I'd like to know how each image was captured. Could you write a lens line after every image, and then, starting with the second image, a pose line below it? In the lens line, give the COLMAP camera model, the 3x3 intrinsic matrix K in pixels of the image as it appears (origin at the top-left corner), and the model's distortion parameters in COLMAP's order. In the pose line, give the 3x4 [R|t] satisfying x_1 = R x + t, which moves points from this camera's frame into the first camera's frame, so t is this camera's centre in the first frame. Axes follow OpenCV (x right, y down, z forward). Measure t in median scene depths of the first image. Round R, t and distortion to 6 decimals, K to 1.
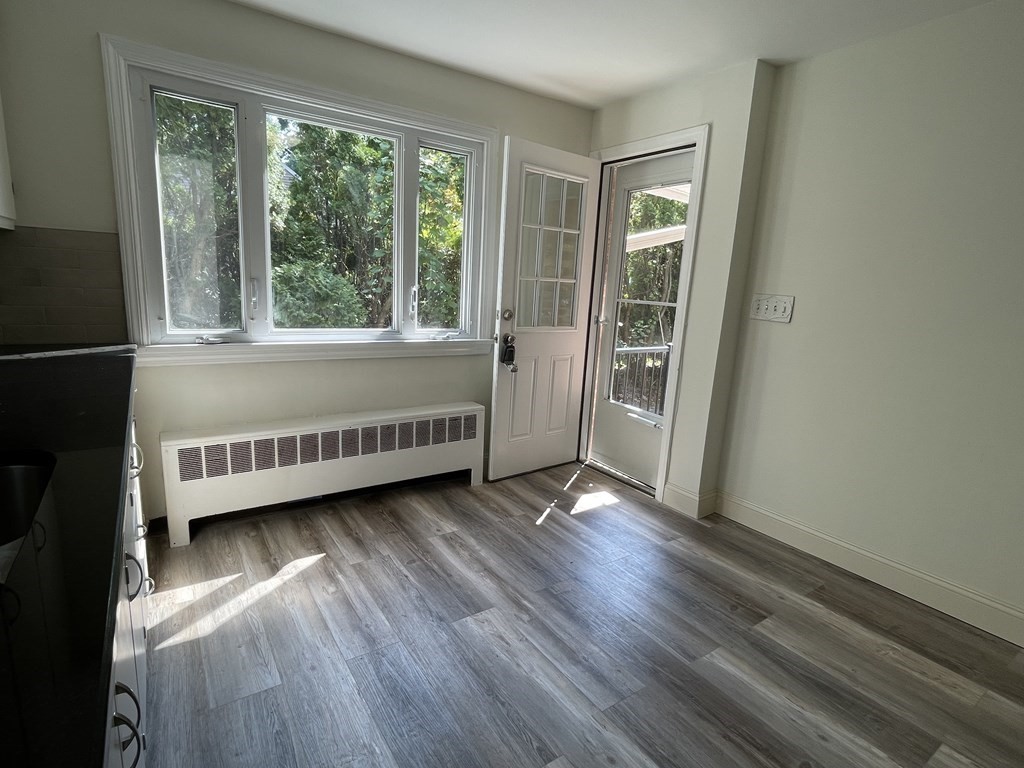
lens RADIAL K [[523.4, 0, 511.2], [0, 523.4, 387.2], [0, 0, 1]] dist [-0.000737, 0.001150]
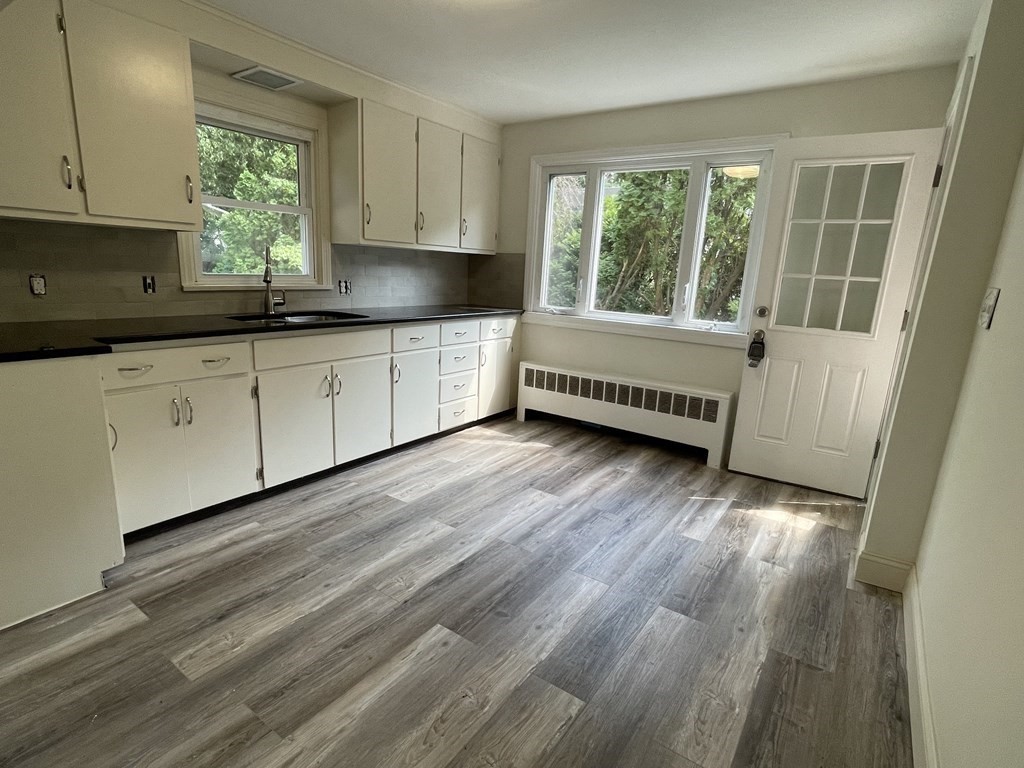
lens RADIAL K [[523.4, 0, 511.2], [0, 523.4, 387.2], [0, 0, 1]] dist [-0.000737, 0.001150]
pose [[0.349910, 0.169673, -0.921289, 0.947662], [-0.218491, 0.971119, 0.095866, 0.016573], [0.910947, 0.167749, 0.376876, 0.232971]]
